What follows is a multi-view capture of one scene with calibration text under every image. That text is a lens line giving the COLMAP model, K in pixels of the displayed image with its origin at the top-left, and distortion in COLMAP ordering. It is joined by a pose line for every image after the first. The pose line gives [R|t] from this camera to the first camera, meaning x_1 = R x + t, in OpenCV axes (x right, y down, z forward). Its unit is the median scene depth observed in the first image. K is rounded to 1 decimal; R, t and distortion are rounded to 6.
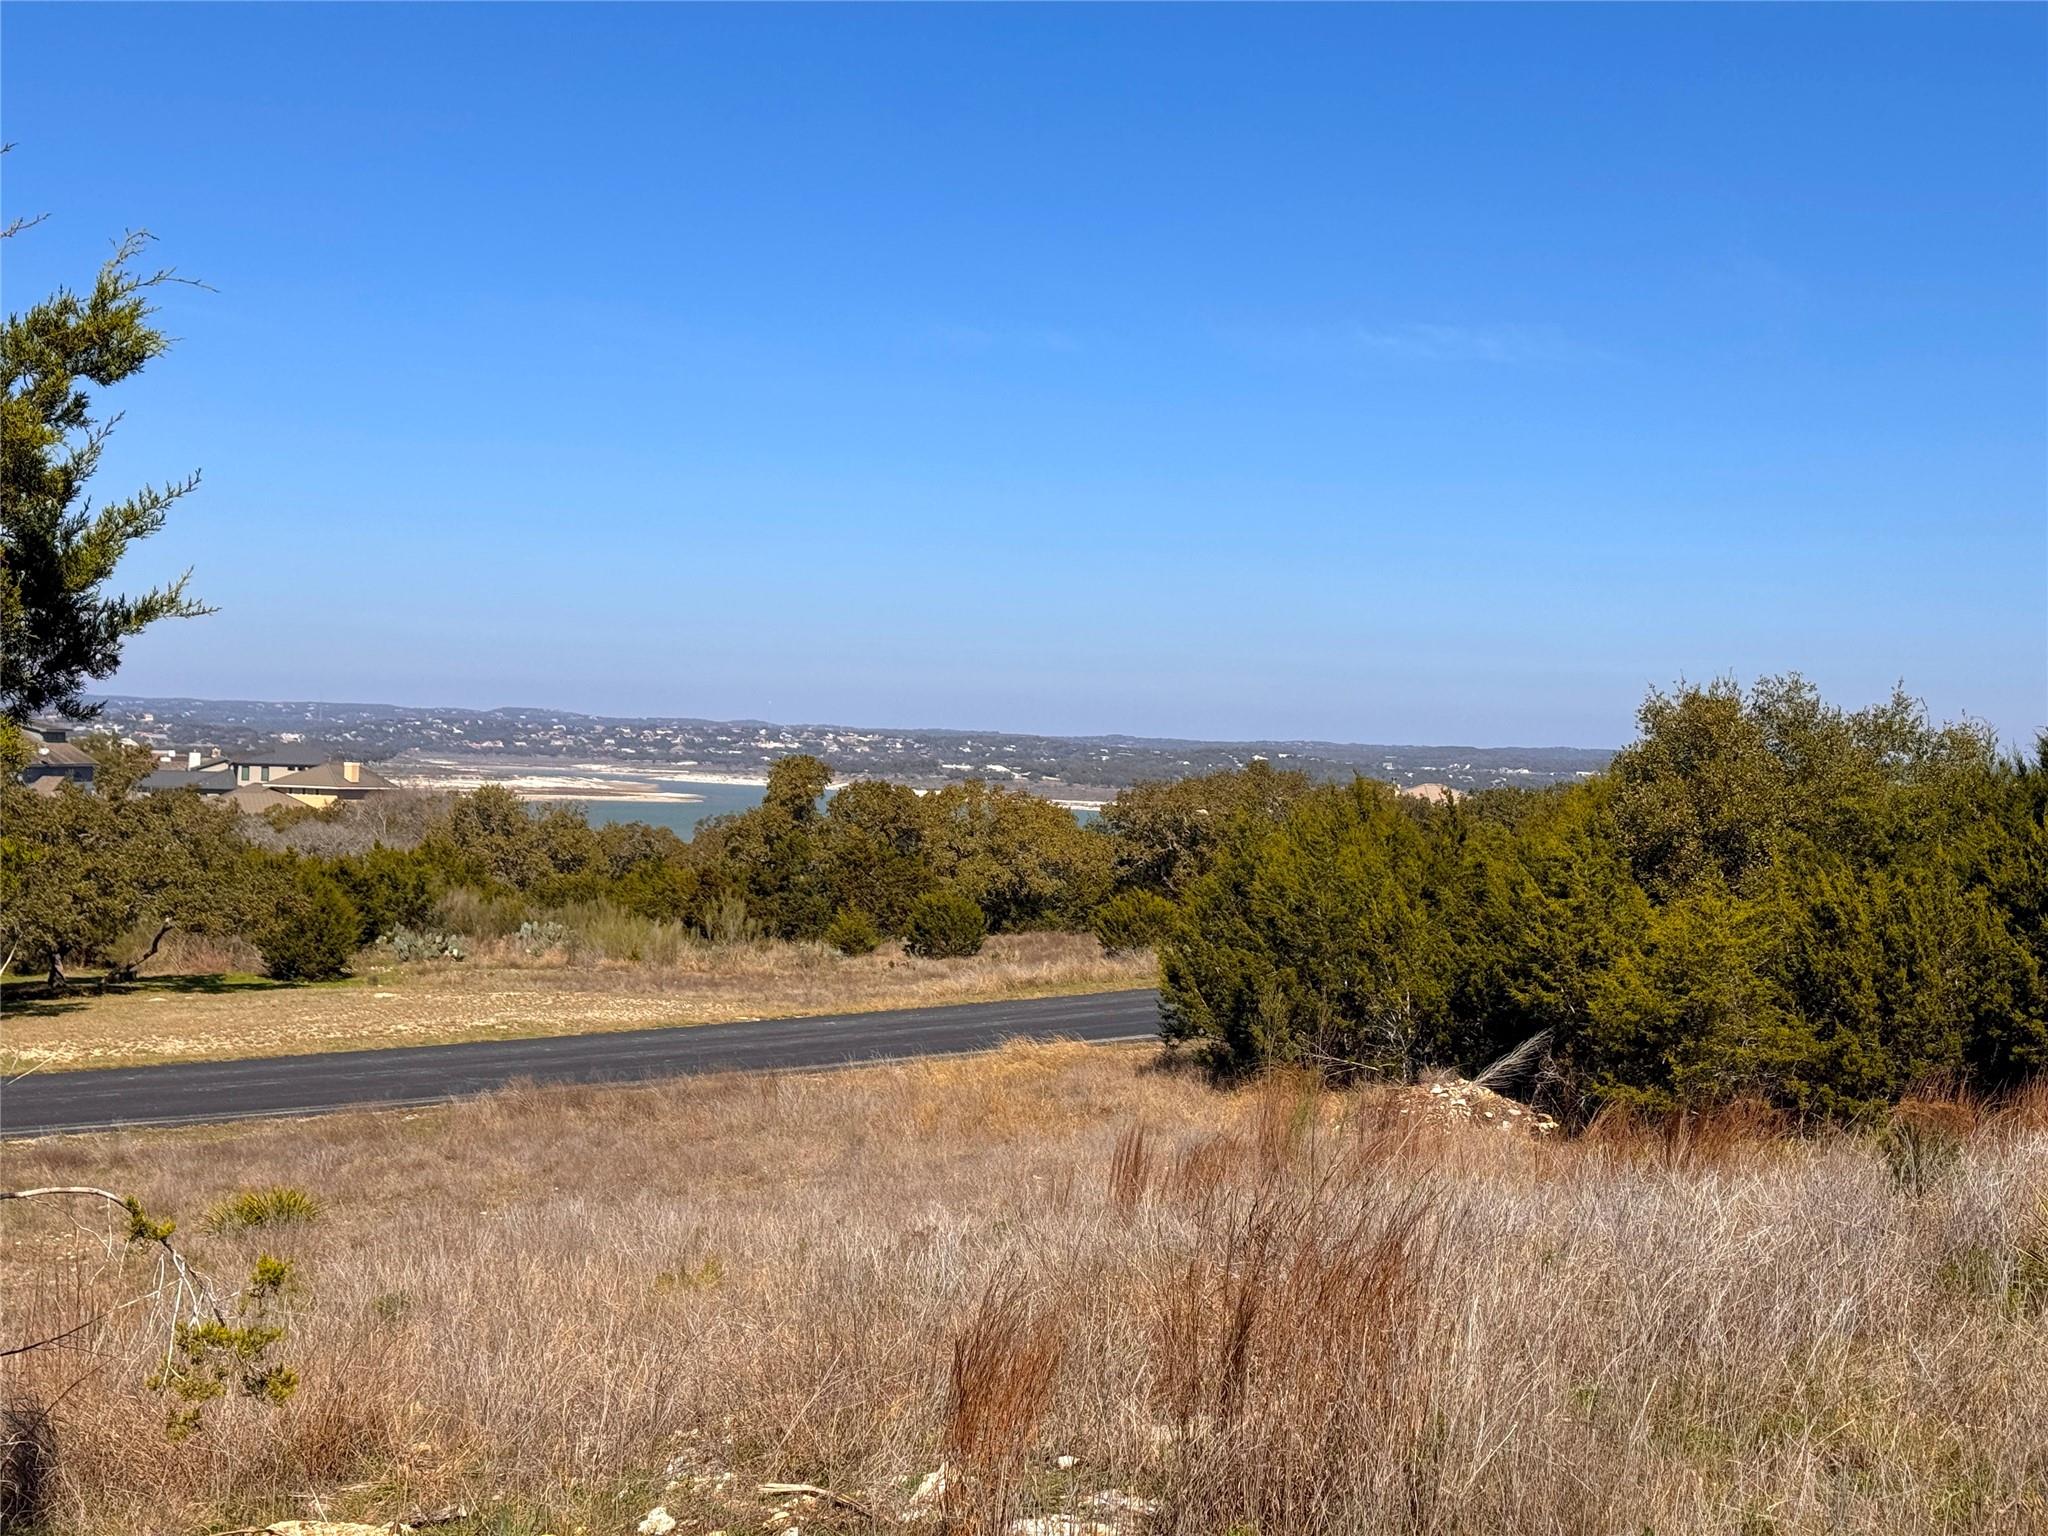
lens RADIAL K [[2836.2, 0, 985.4], [0, 2836.2, 782.2], [0, 0, 1]] dist [0.146155, 0.000000]
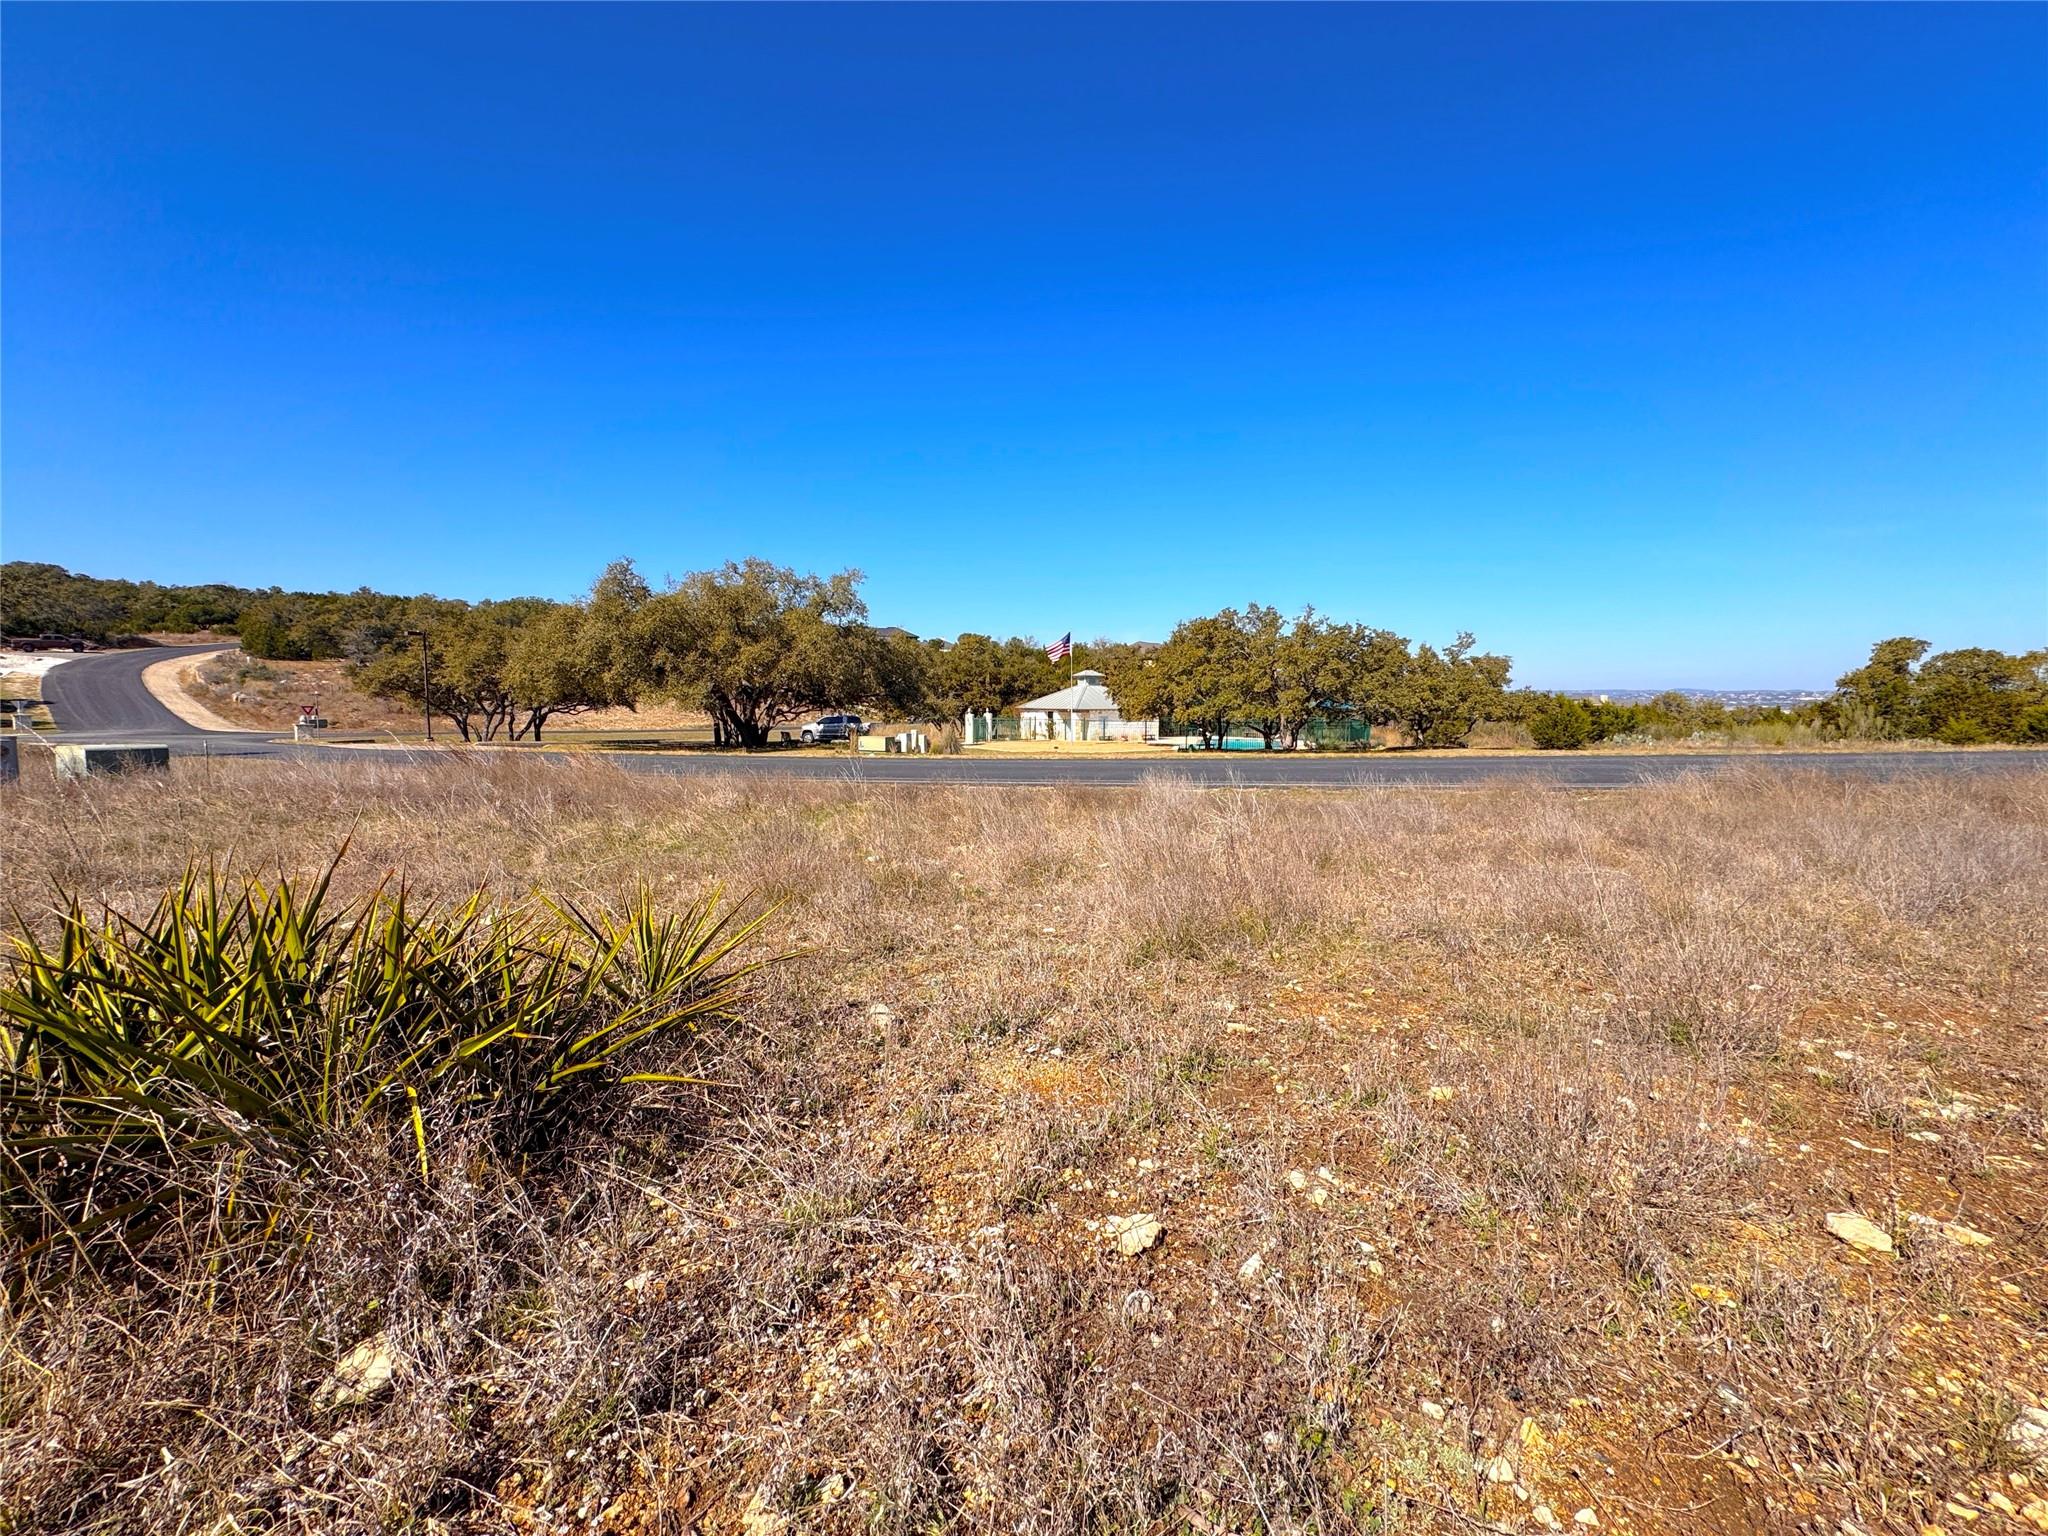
lens RADIAL K [[814.3, 0, 1028.7], [0, 814.3, 756.3], [0, 0, 1]] dist [-0.000415, 0.000263]
pose [[0.670288, 0.024368, -0.741701, -0.096030], [0.009622, 0.999091, 0.041520, 0.068916], [0.742038, -0.034968, 0.669445, 0.520844]]
